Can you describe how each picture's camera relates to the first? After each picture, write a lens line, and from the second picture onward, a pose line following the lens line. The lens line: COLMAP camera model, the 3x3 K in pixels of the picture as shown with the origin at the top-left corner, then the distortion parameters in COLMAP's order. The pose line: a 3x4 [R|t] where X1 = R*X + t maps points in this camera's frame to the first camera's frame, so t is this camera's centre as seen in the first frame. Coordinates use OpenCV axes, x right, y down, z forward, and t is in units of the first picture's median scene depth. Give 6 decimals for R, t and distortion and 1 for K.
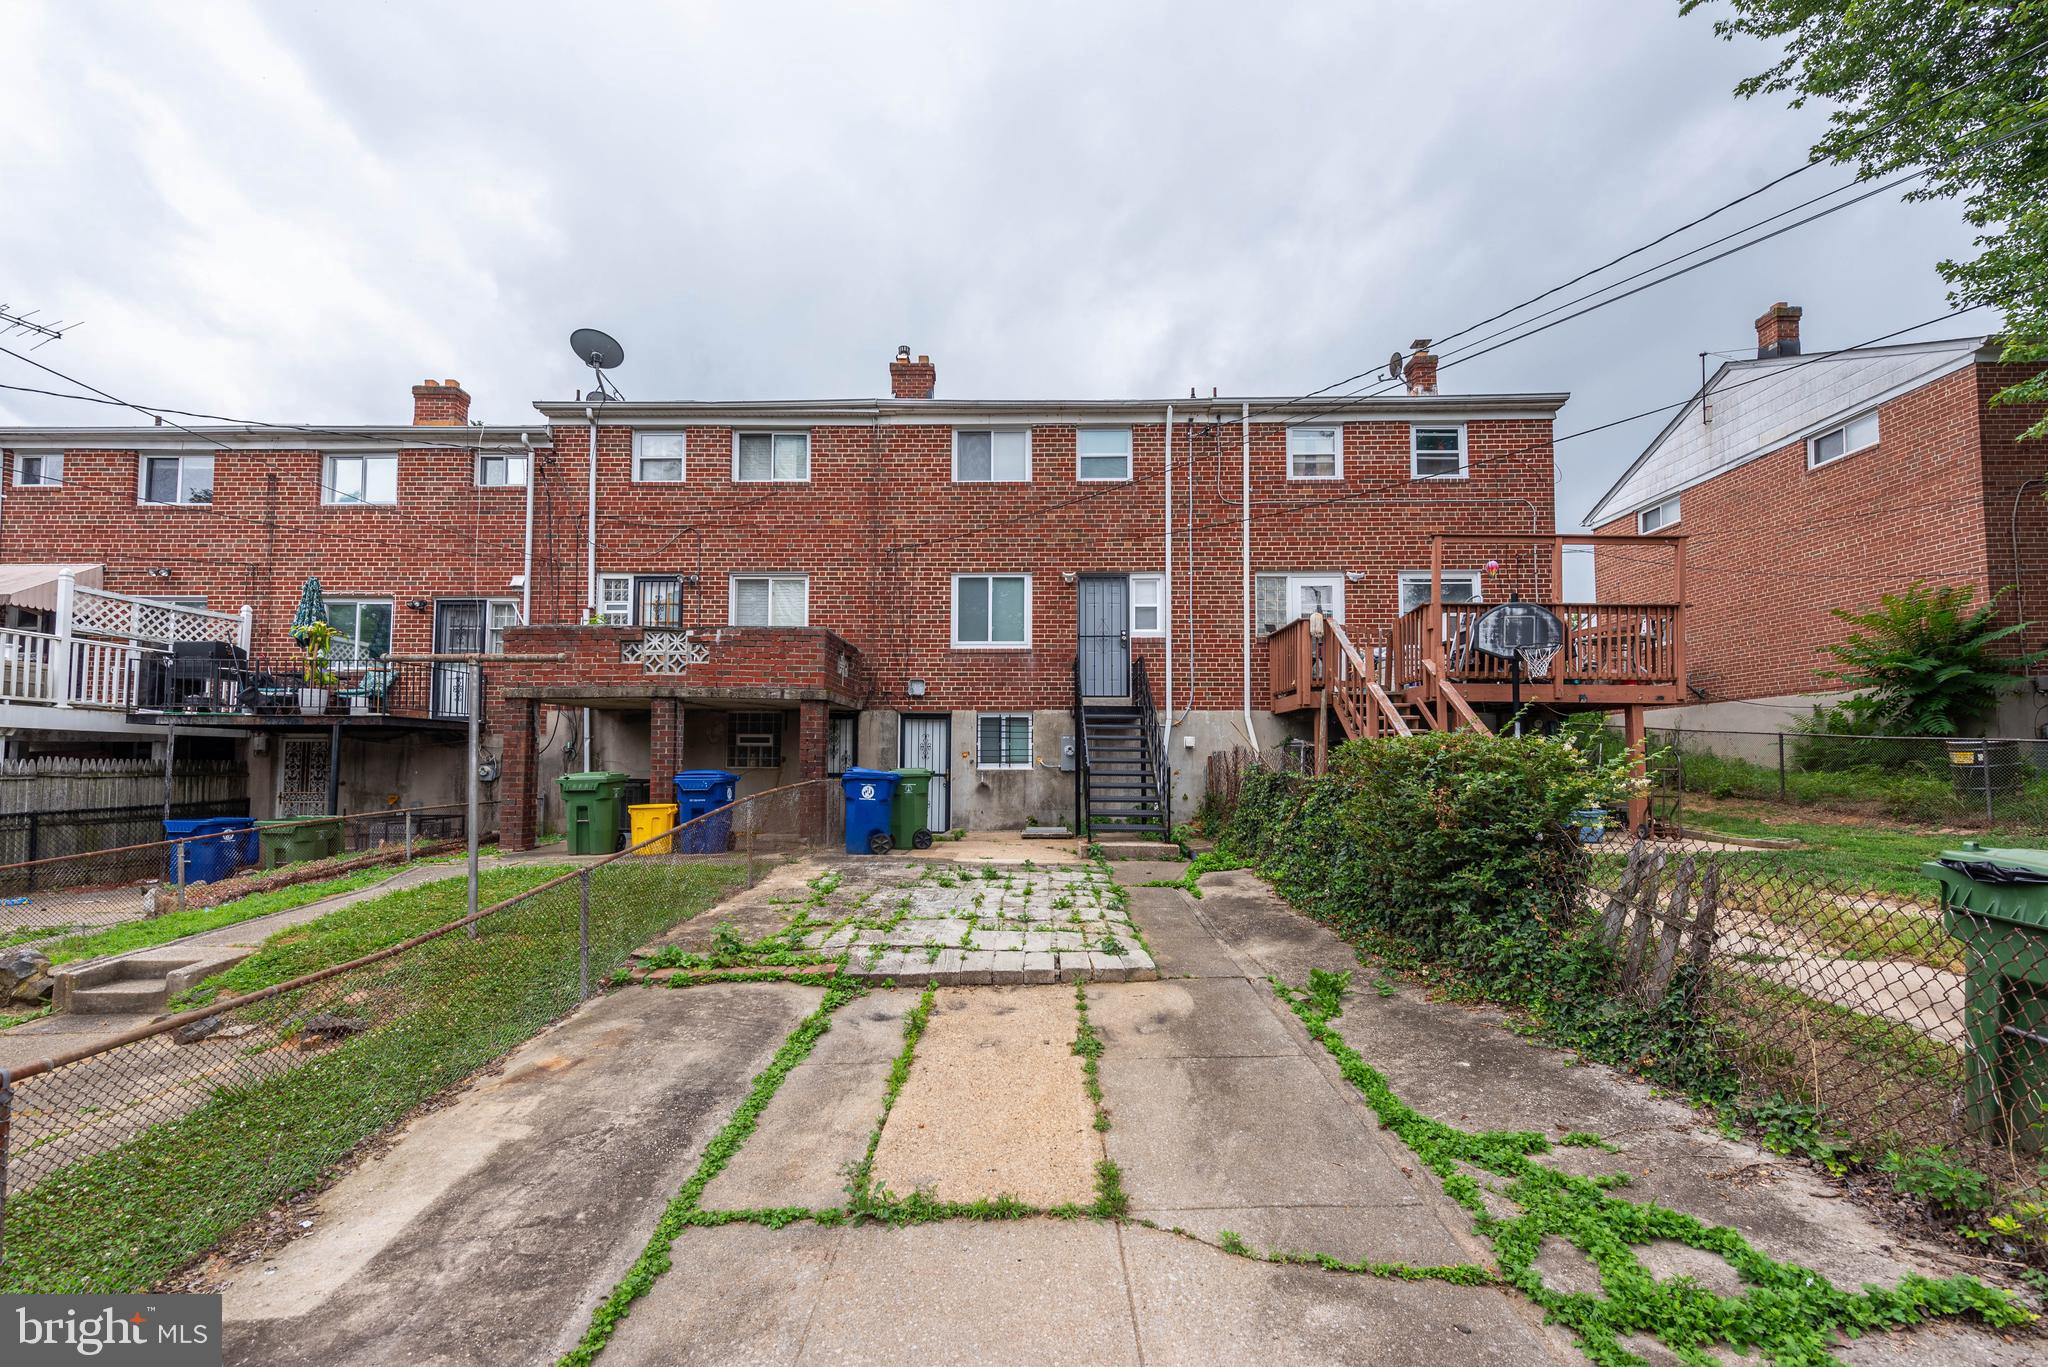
lens RADIAL K [[809.1, 0, 1021.5], [0, 809.1, 685.6], [0, 0, 1]] dist [0.002820, 0.000067]
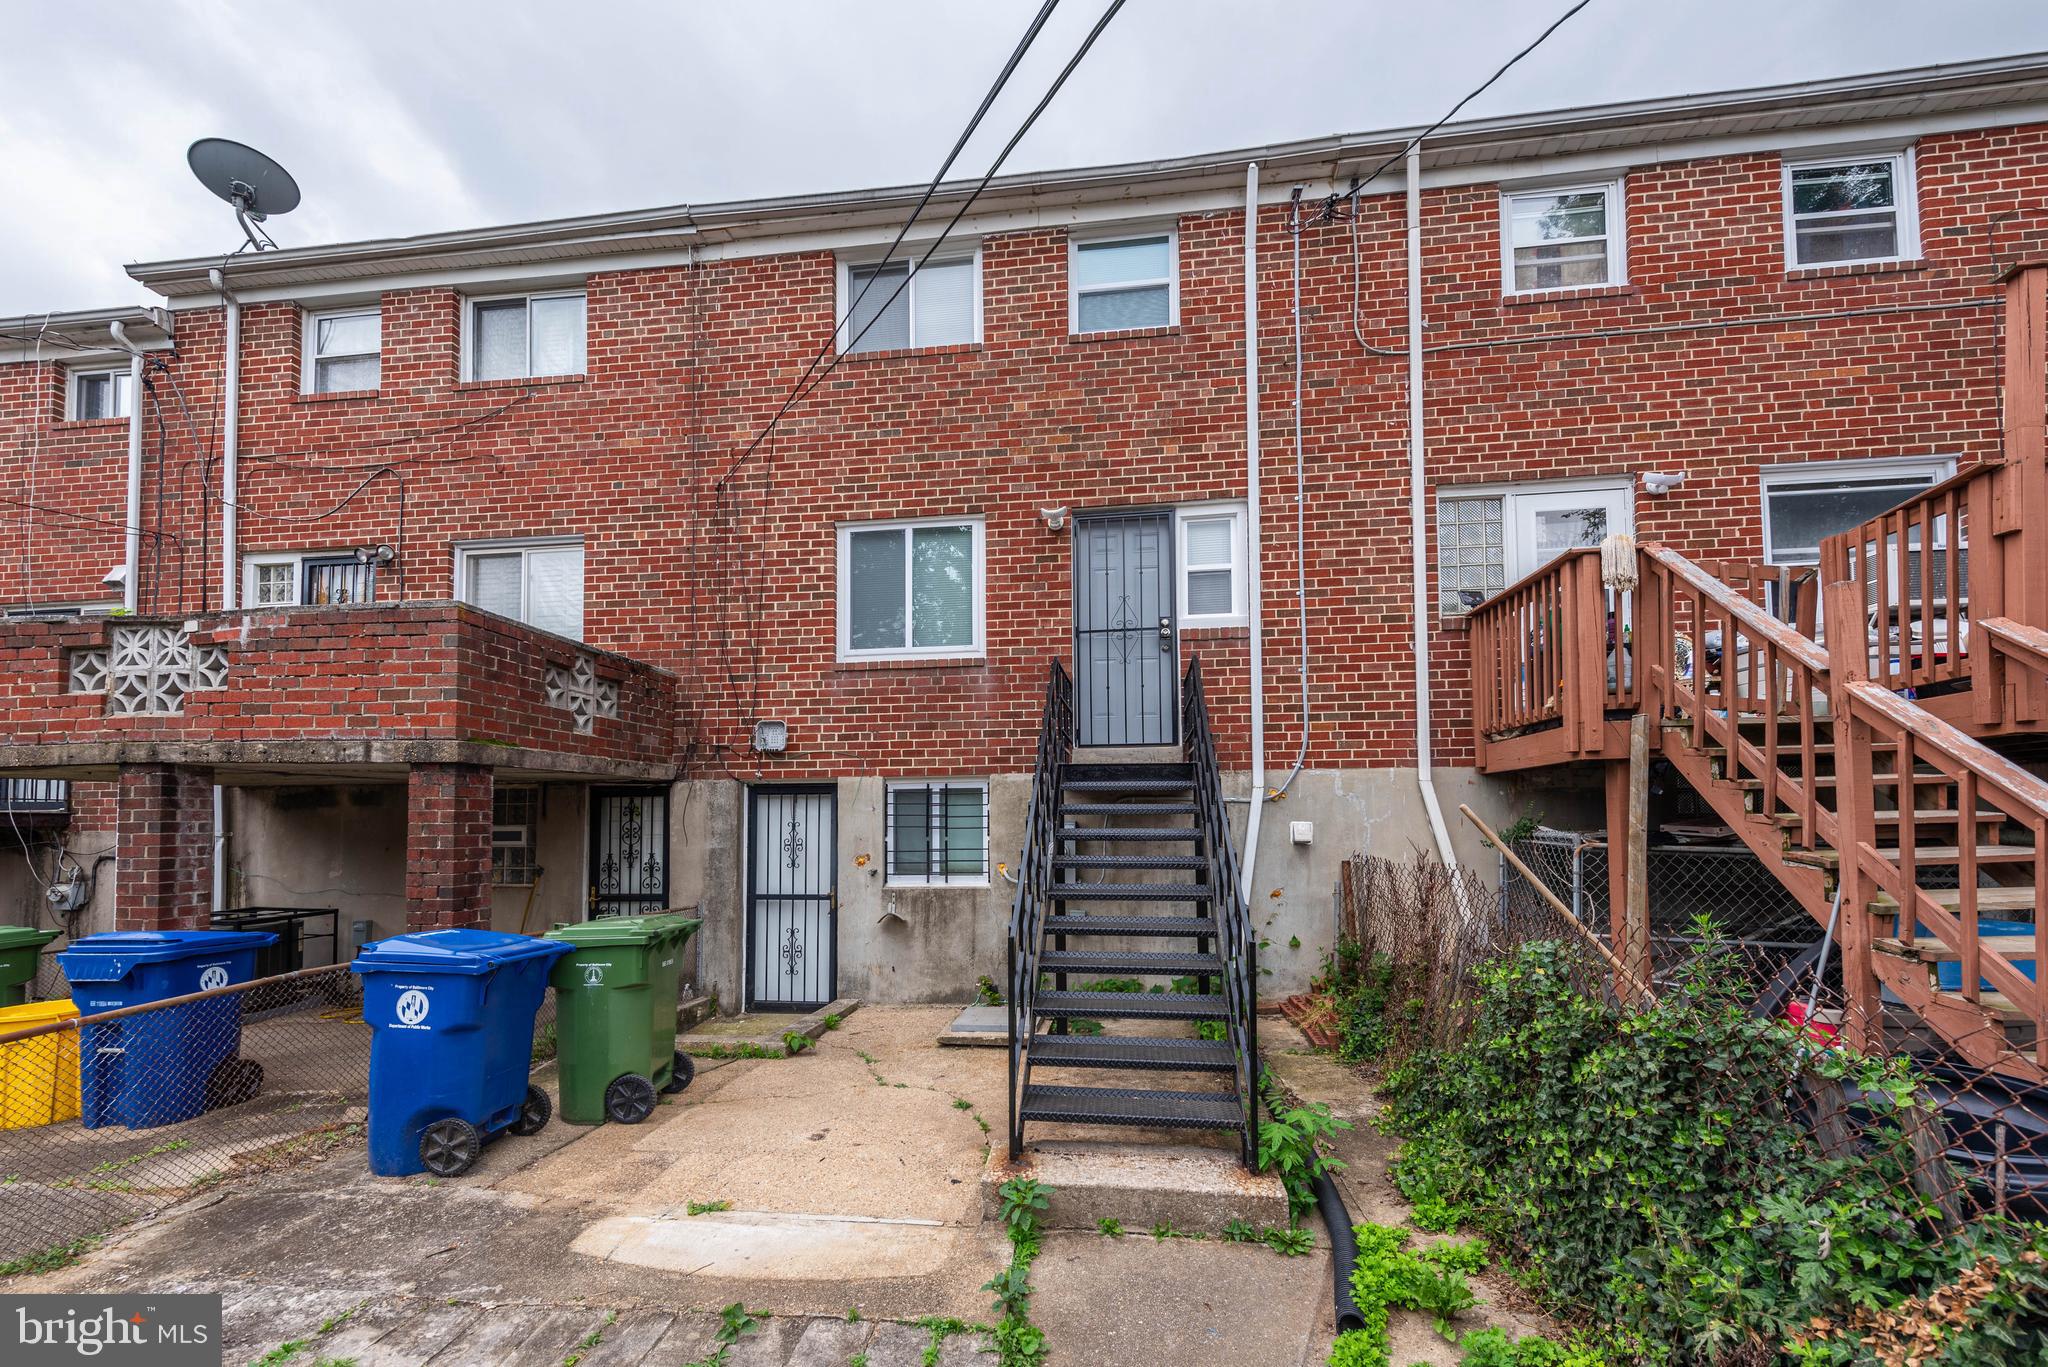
lens RADIAL K [[833.4, 0, 971.5], [0, 833.4, 768.8], [0, 0, 1]] dist [0.001971, -0.000025]
pose [[0.987213, -0.018193, -0.158366, 0.088871], [0.022729, 0.999380, 0.026883, 0.011911], [0.157778, -0.030139, 0.987015, 0.463348]]
